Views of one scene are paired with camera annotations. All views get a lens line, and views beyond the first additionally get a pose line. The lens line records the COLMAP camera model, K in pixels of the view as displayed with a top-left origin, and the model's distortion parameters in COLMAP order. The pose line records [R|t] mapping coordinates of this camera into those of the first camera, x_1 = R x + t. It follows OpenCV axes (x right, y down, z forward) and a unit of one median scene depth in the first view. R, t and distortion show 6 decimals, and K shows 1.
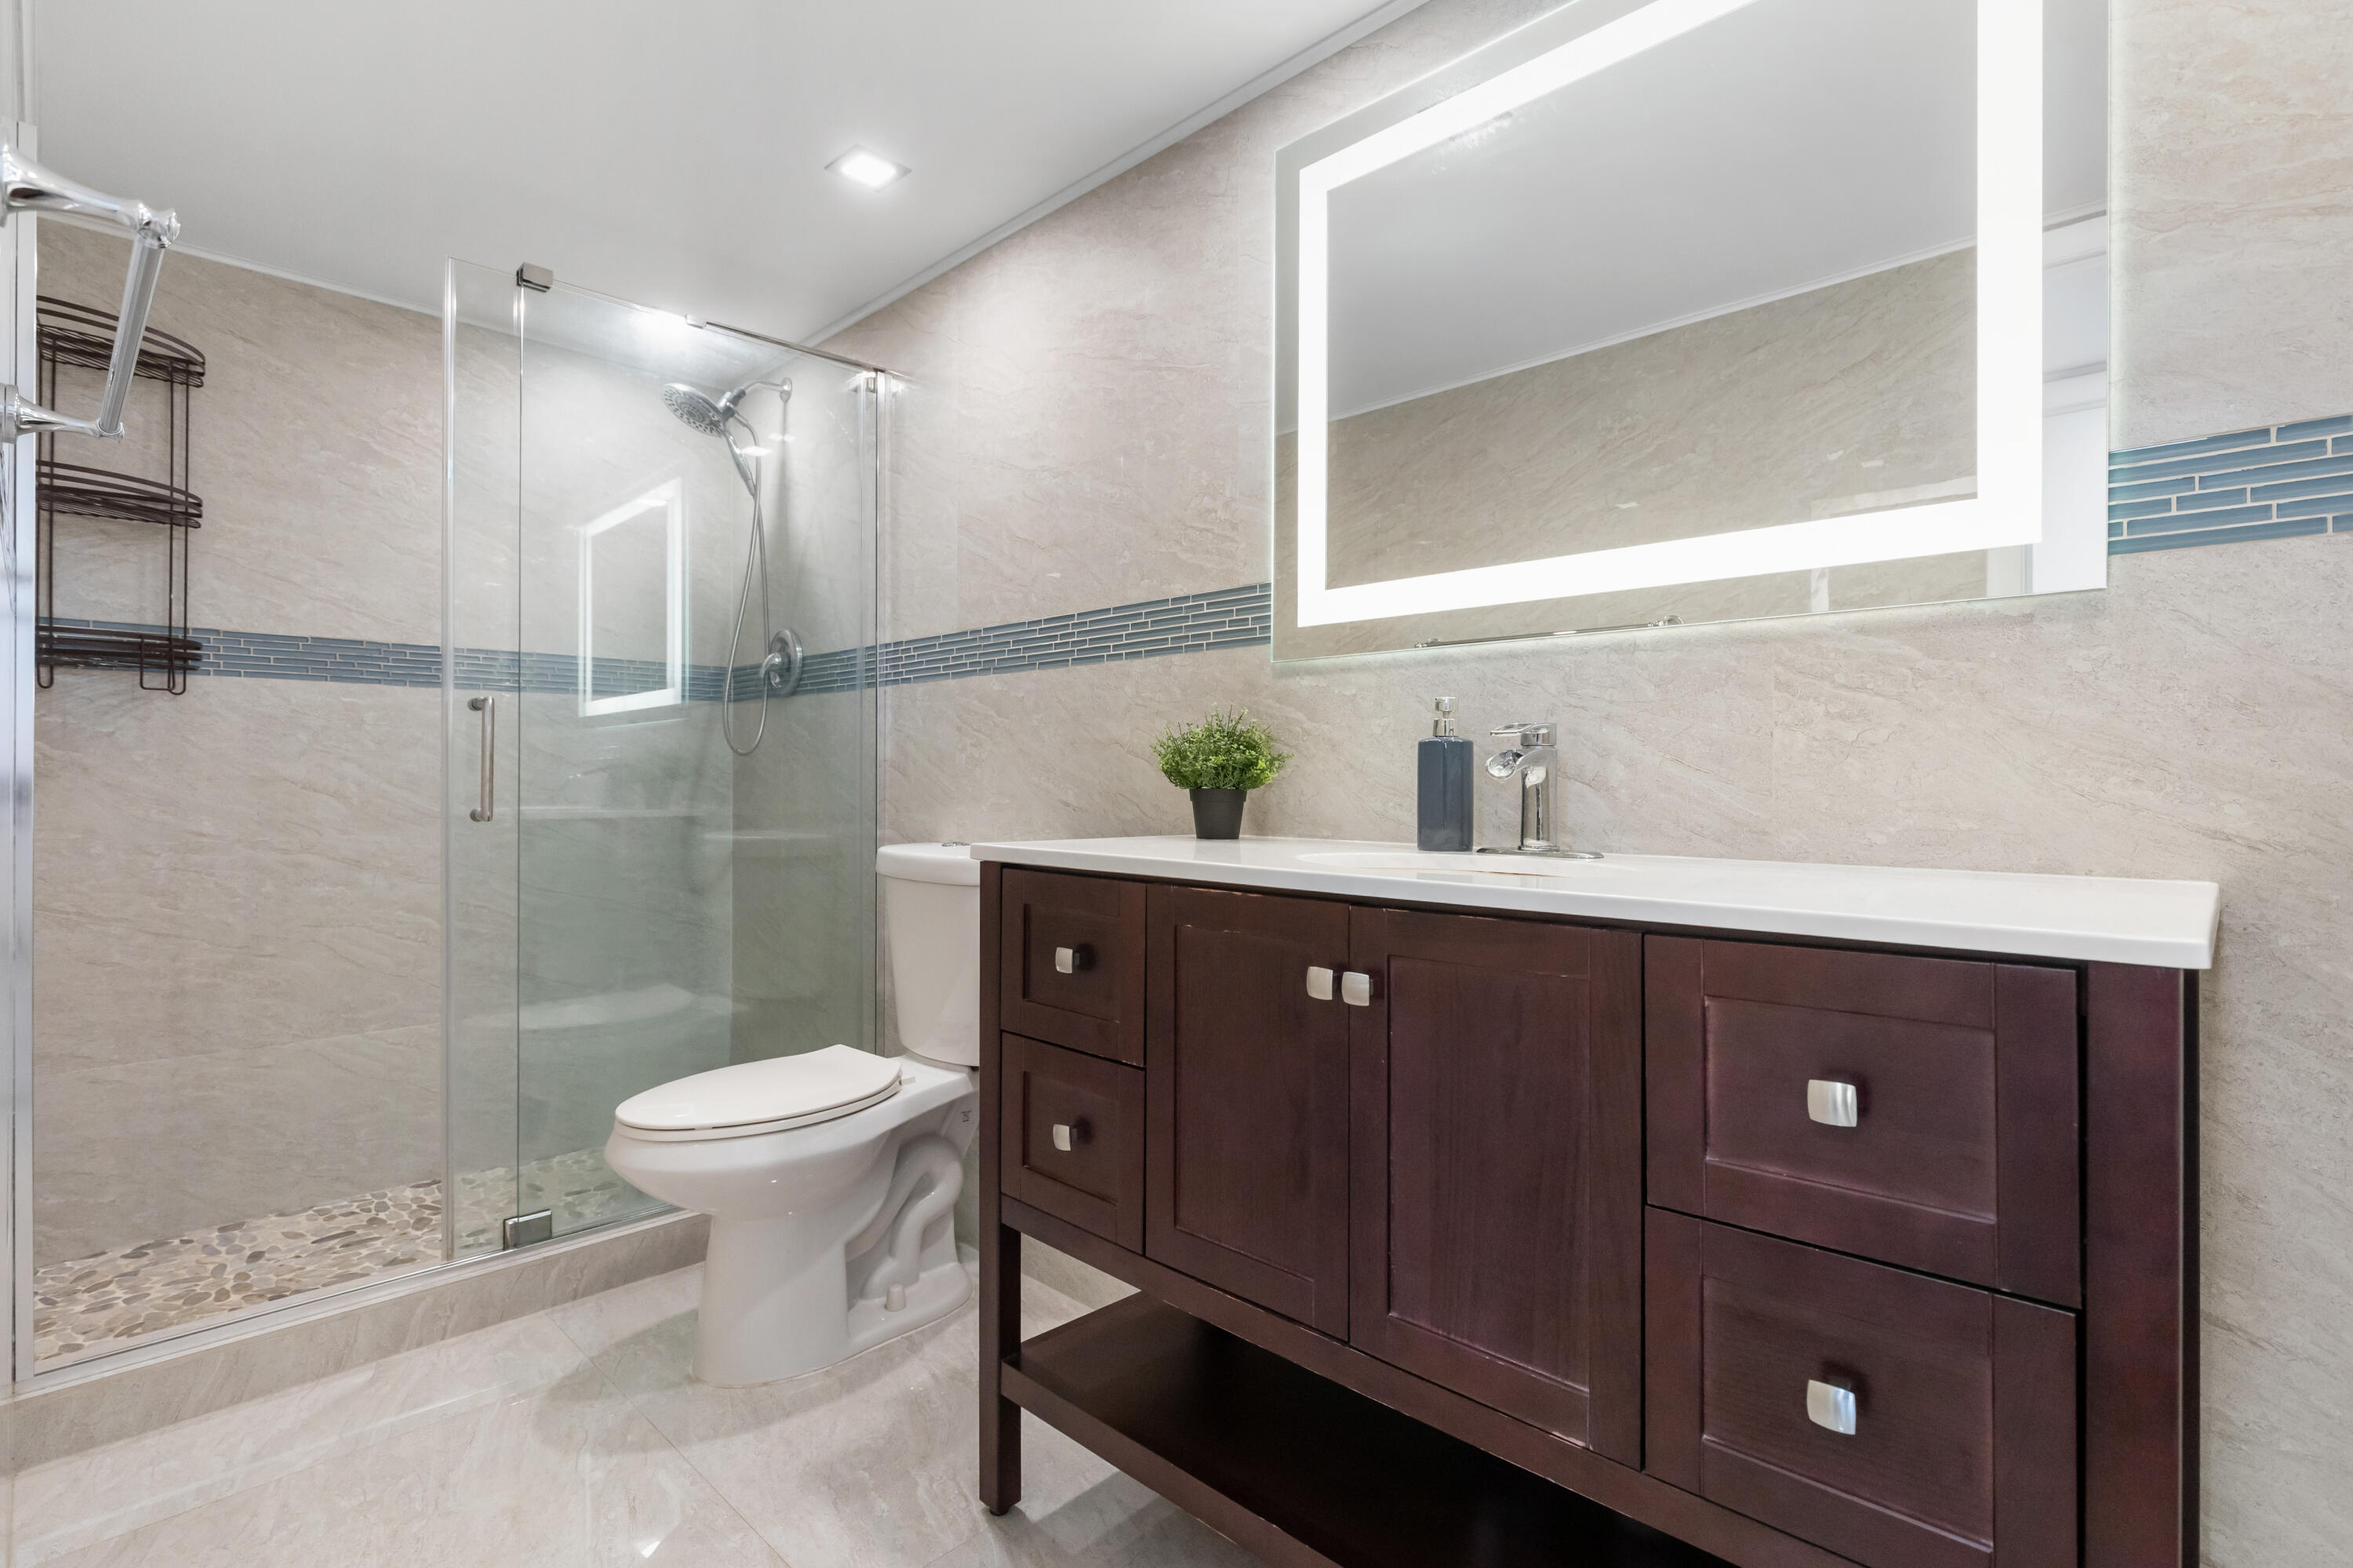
lens RADIAL K [[1114.9, 0, 1176.5], [0, 1114.9, 784.0], [0, 0, 1]] dist [0.000441, 0.000074]
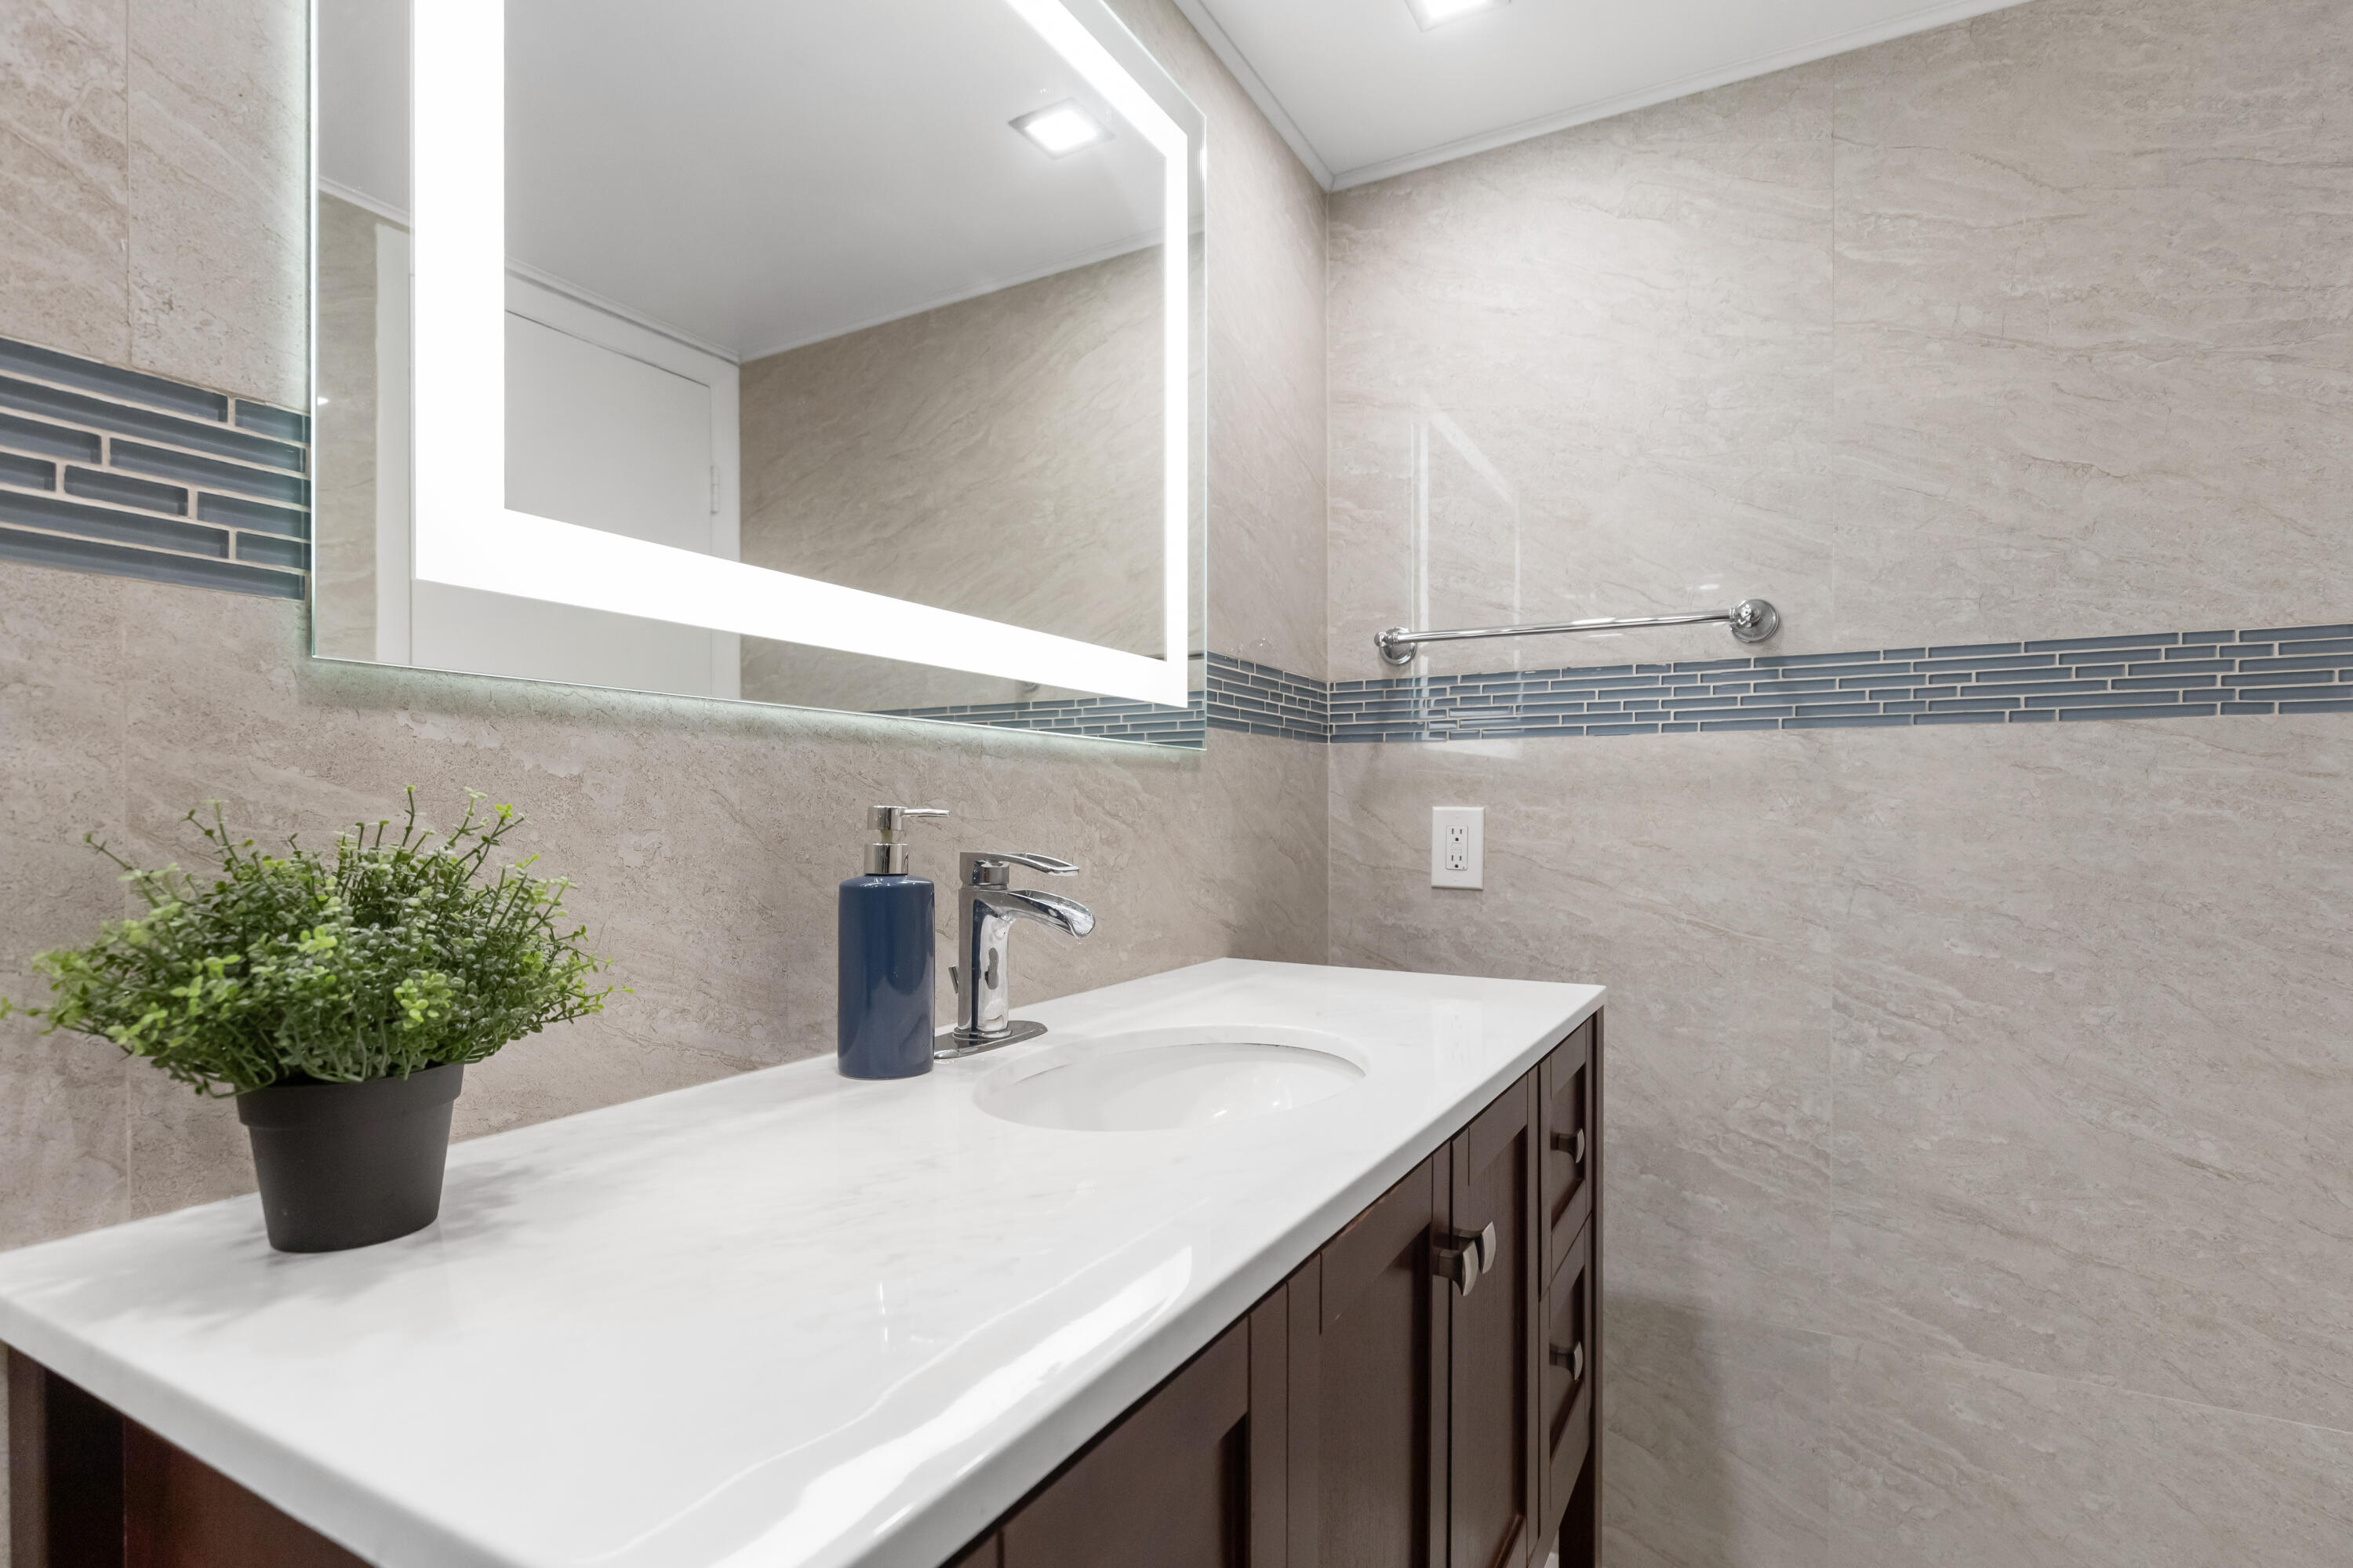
lens RADIAL K [[1168.4, 0, 1176.1], [0, 1168.4, 811.9], [0, 0, 1]] dist [0.000540, 0.000270]
pose [[-0.255851, -0.004288, 0.966707, -0.390887], [0.000621, 0.999989, 0.004600, -0.078939], [-0.966716, 0.001777, -0.255846, 1.026150]]
